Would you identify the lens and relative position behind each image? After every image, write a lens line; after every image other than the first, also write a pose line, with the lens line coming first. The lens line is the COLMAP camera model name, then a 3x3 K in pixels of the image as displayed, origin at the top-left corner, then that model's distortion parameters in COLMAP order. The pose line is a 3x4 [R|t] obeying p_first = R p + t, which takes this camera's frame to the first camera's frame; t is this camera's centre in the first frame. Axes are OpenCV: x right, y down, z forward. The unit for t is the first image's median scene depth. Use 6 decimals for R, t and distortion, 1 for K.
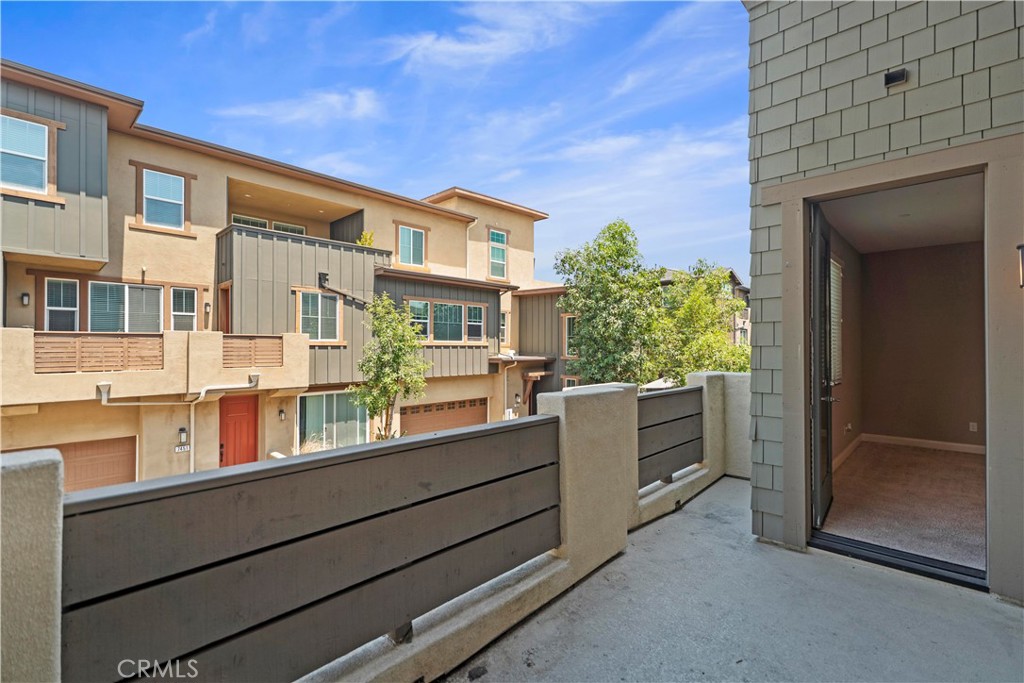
lens RADIAL K [[456.6, 0, 509.1], [0, 456.6, 348.4], [0, 0, 1]] dist [0.003473, 0.000675]
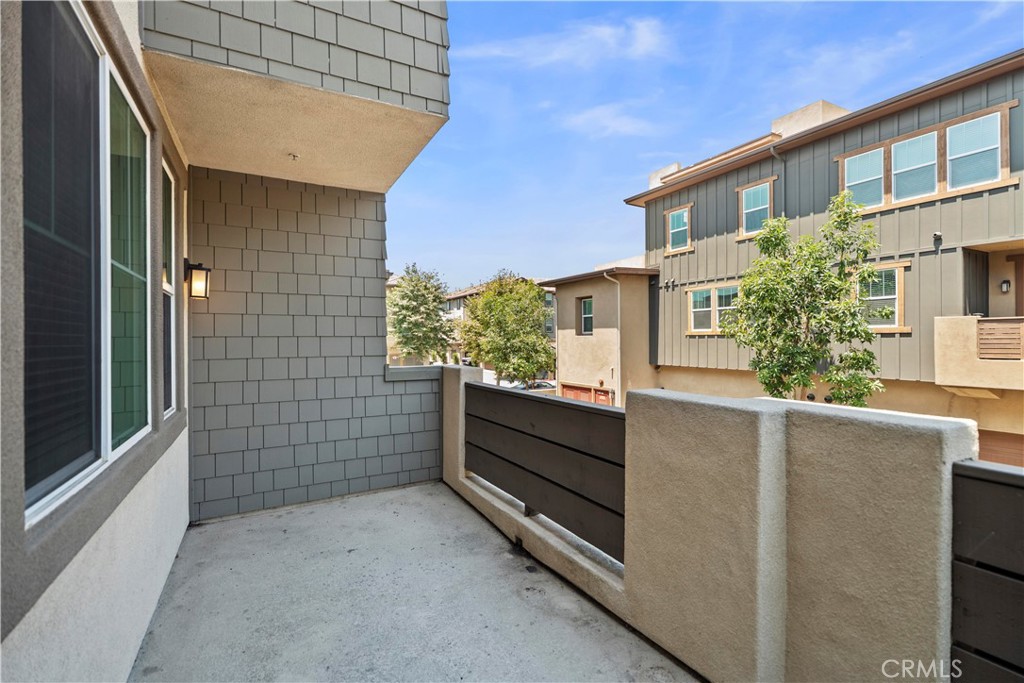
lens RADIAL K [[456.6, 0, 508.7], [0, 456.6, 334.0], [0, 0, 1]] dist [0.003473, 0.000675]
pose [[-0.293050, -0.000429, -0.956097, 0.829098], [0.000943, 0.999999, -0.000738, -0.006004], [0.956097, -0.001118, -0.293050, 0.864608]]
